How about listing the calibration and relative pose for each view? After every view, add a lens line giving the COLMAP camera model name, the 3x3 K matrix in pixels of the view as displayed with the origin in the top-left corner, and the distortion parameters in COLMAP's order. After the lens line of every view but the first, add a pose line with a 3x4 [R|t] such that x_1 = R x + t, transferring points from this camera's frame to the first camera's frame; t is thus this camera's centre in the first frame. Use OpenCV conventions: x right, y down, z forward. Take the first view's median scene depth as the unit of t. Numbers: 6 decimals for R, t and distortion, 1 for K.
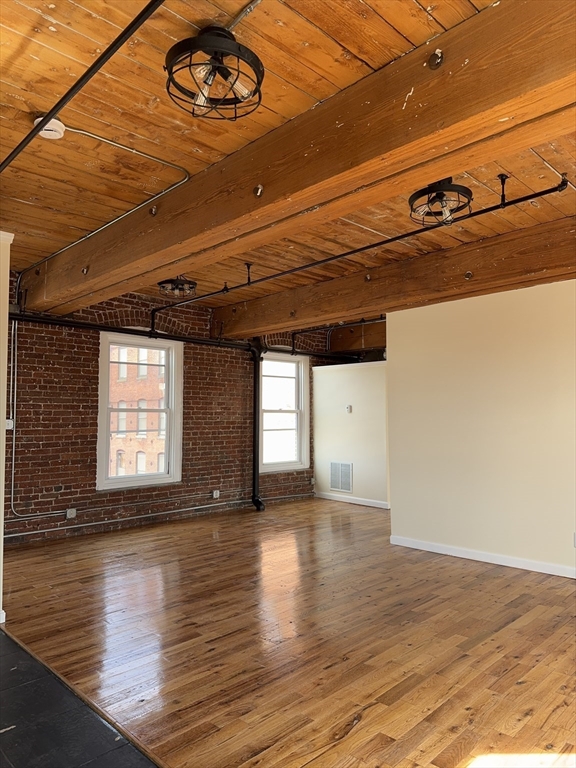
lens RADIAL K [[540.0, 0, 287.0], [0, 540.0, 382.8], [0, 0, 1]] dist [0.000283, -0.000485]
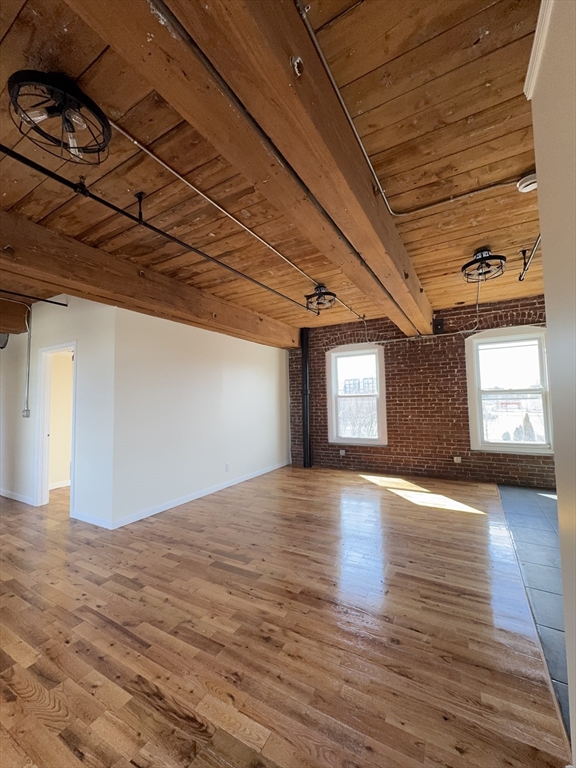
lens RADIAL K [[309.7, 0, 285.2], [0, 309.7, 380.6], [0, 0, 1]] dist [0.009548, 0.000160]
pose [[-0.264925, 0.075836, 0.961282, -0.620385], [-0.046850, 0.994713, -0.091385, 0.071204], [-0.963130, -0.069246, -0.259972, 1.102811]]
